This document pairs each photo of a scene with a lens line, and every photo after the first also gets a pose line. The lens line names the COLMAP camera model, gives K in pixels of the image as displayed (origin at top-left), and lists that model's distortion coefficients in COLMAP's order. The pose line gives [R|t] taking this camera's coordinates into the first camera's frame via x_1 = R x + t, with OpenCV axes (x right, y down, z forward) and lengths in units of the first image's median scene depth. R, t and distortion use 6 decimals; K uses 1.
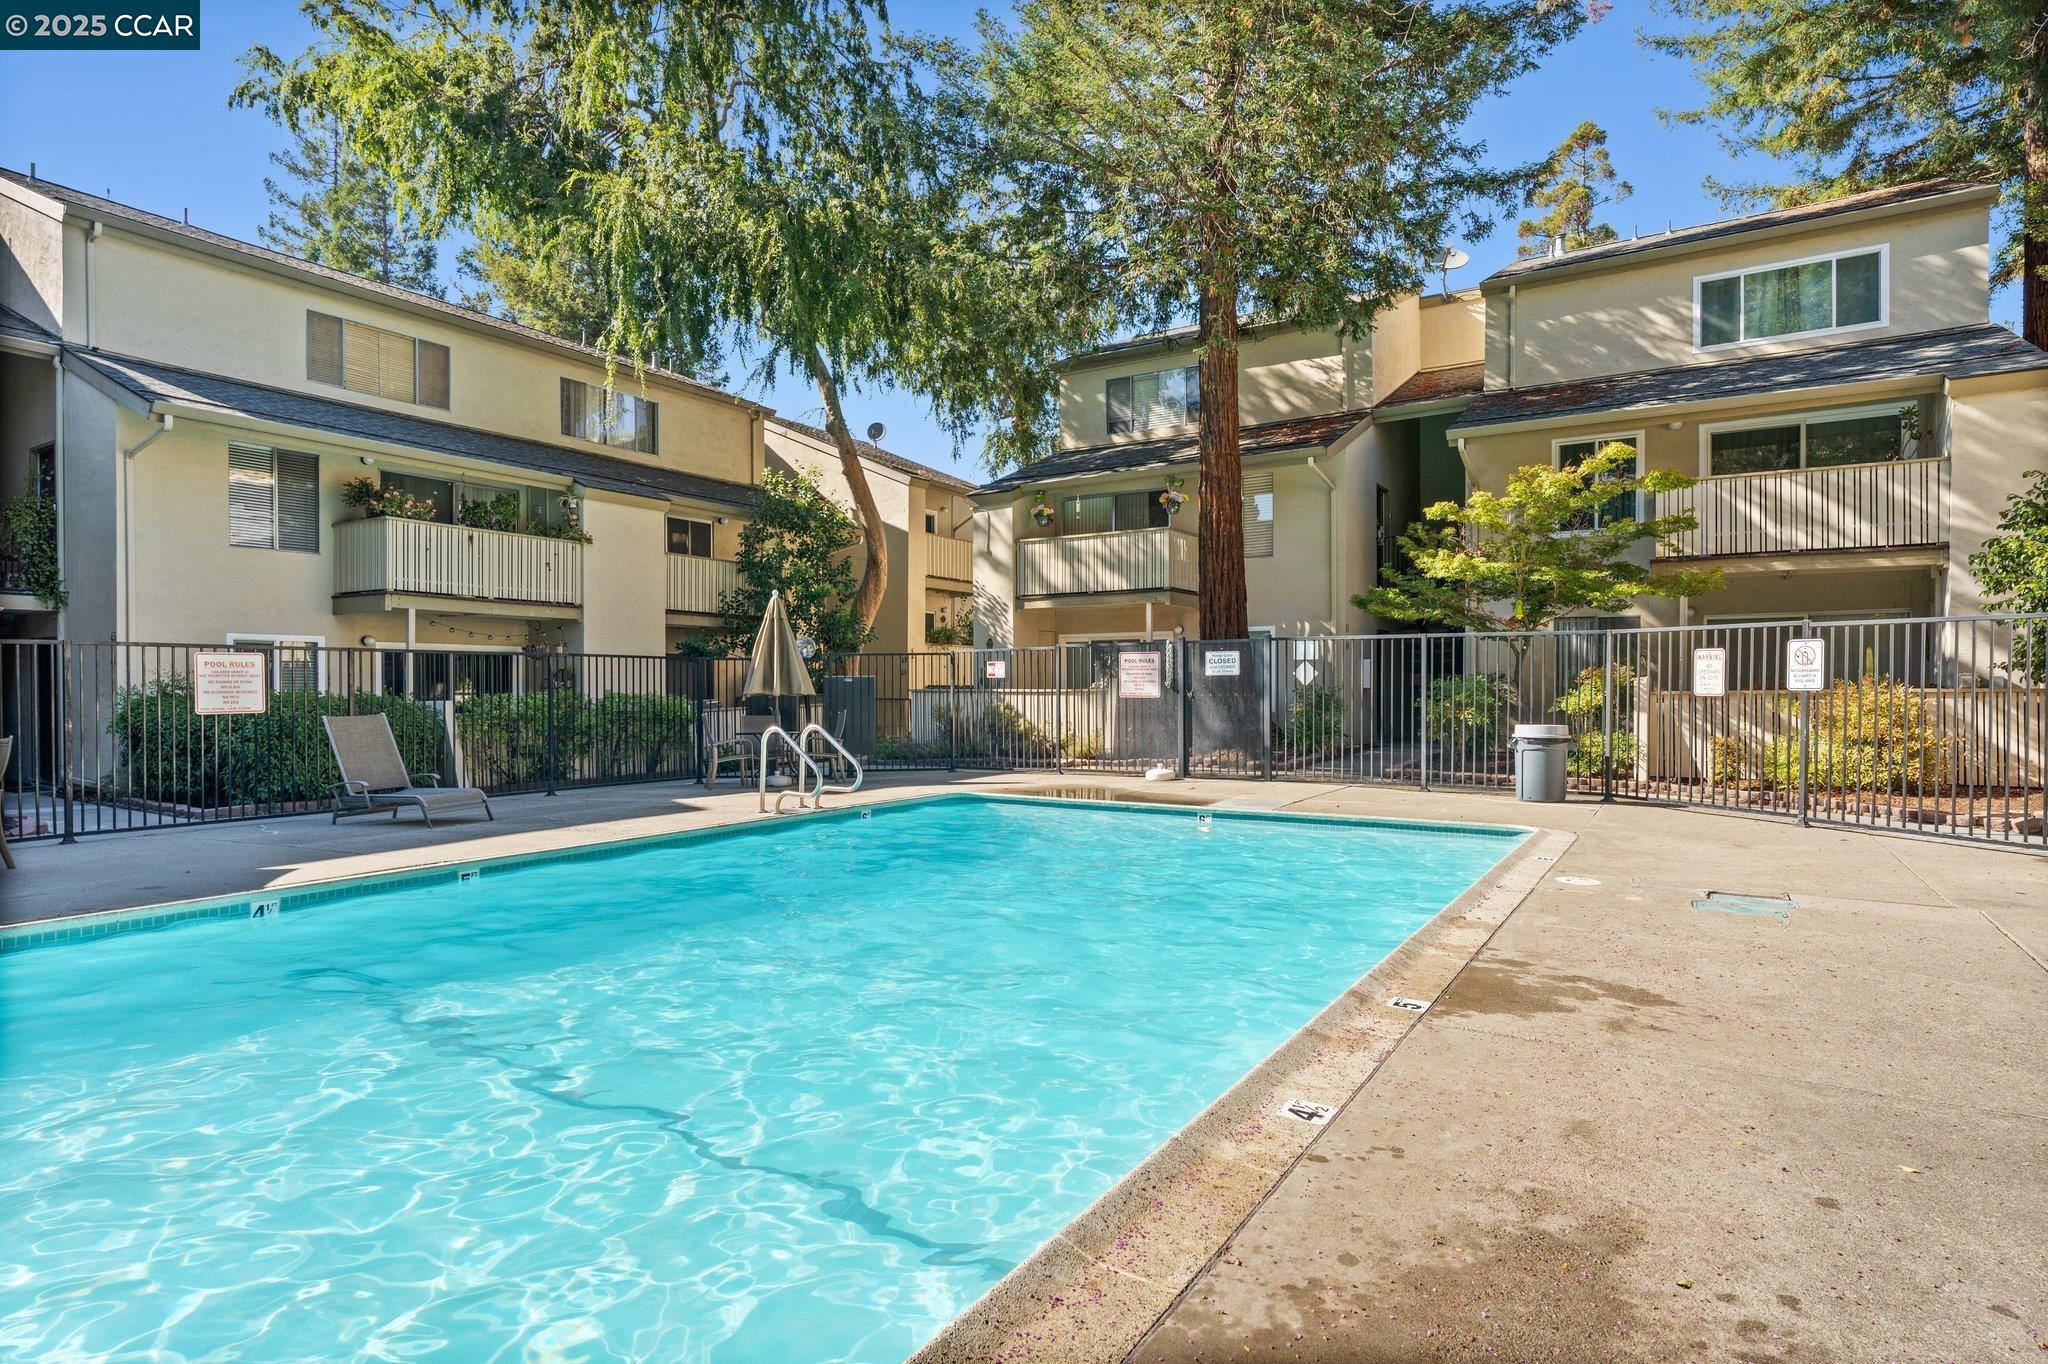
lens RADIAL K [[1053.2, 0, 1024.0], [0, 1053.2, 682.0], [0, 0, 1]] dist [0.001101, 0.000119]
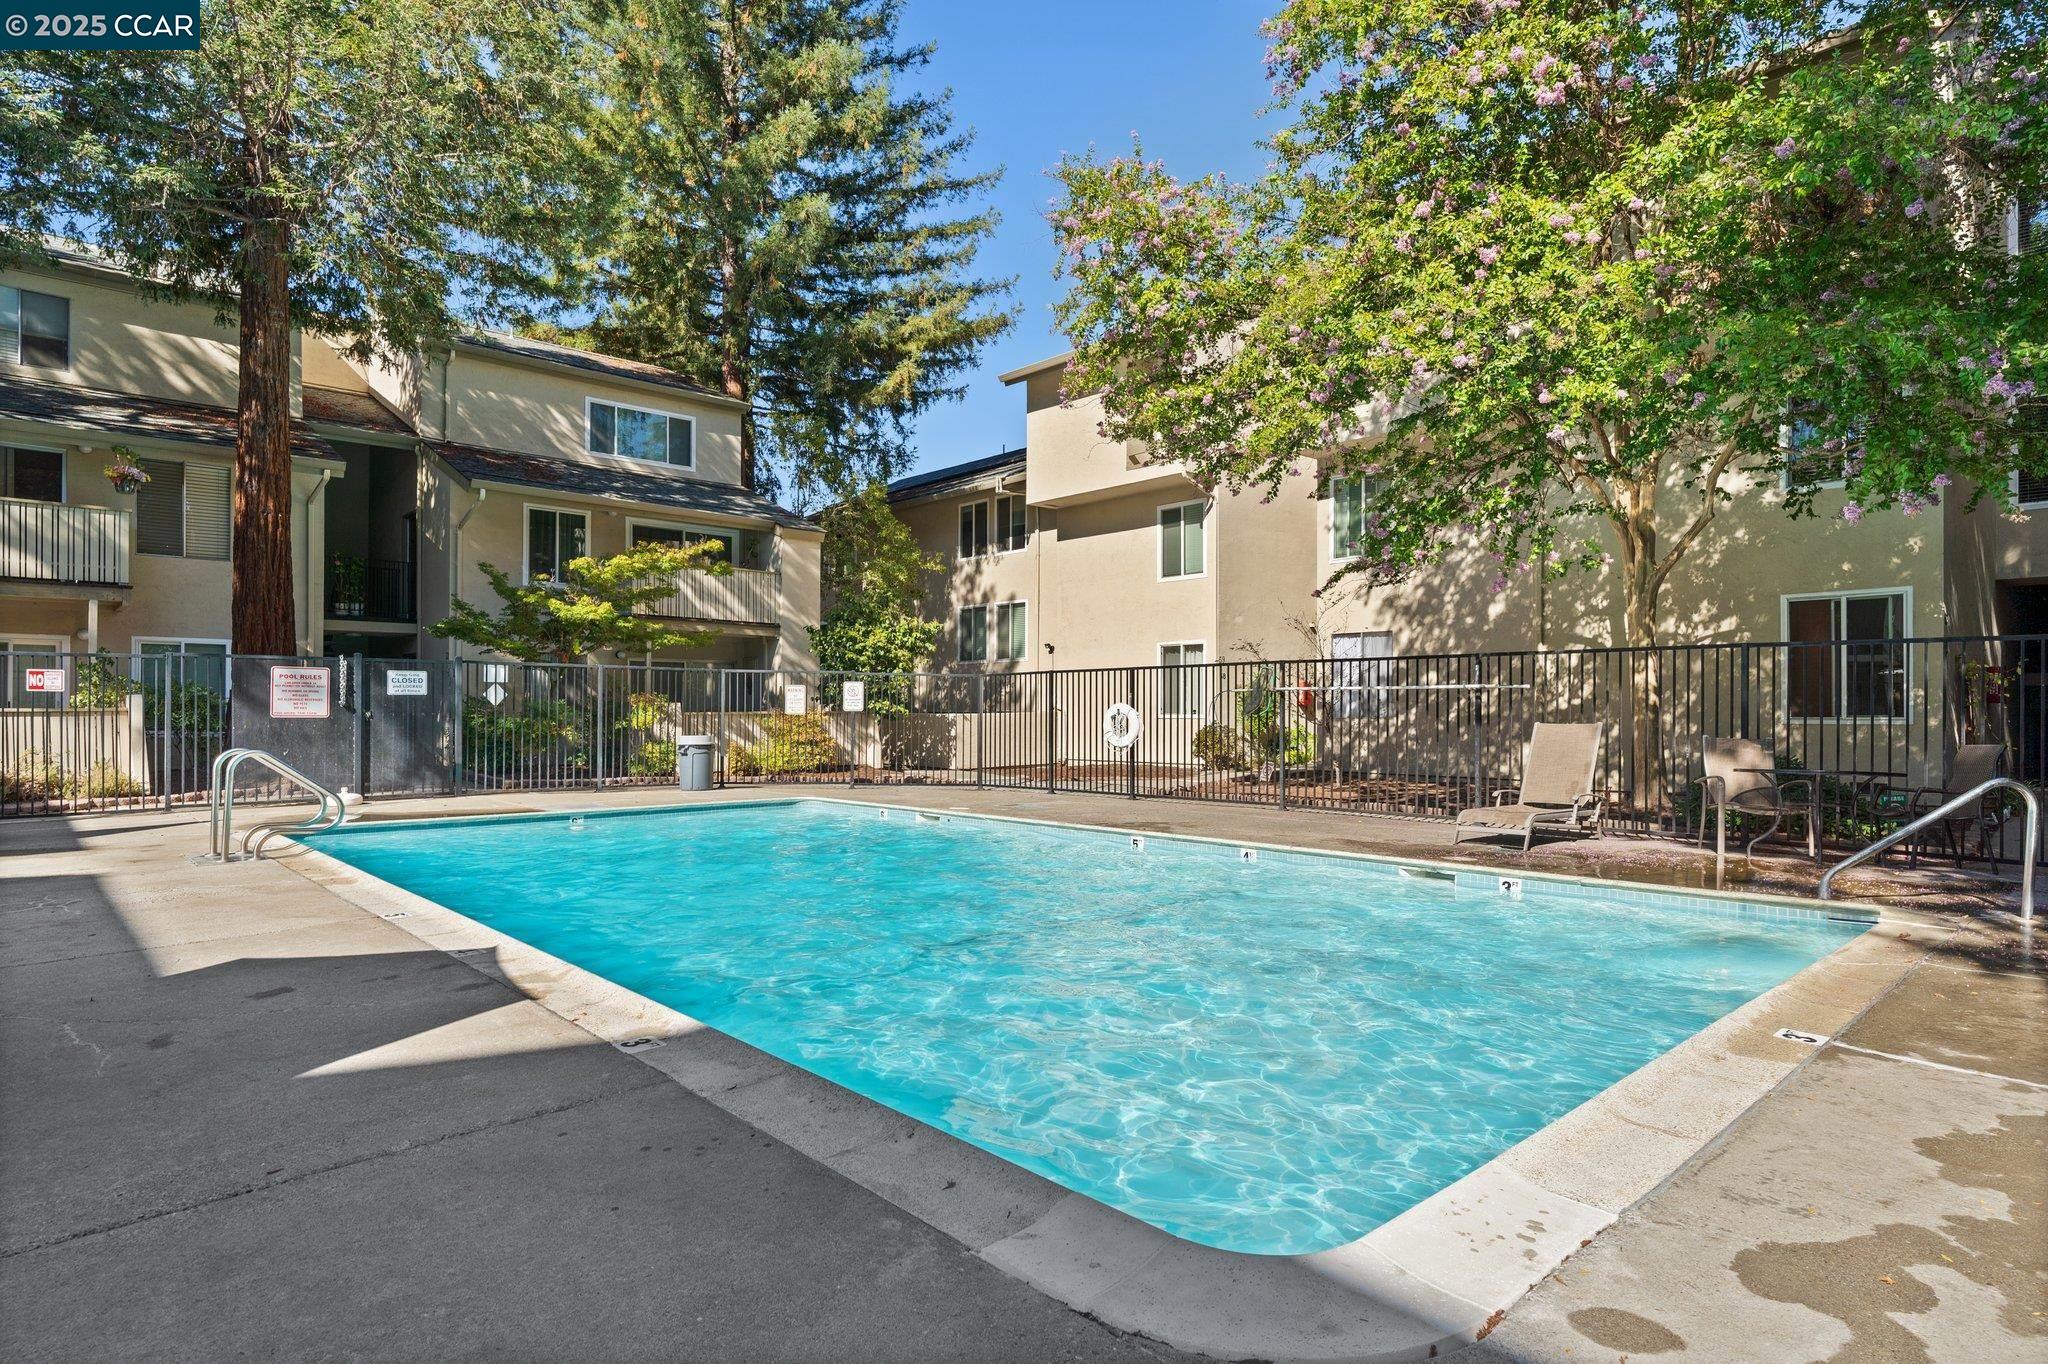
lens RADIAL K [[1053.2, 0, 1024.0], [0, 1053.2, 682.0], [0, 0, 1]] dist [0.001101, 0.000119]
pose [[0.285152, 0.032075, 0.957945, -0.587265], [-0.005330, 0.999478, -0.031879, 0.010027], [-0.958467, 0.003985, 0.285174, 0.143452]]
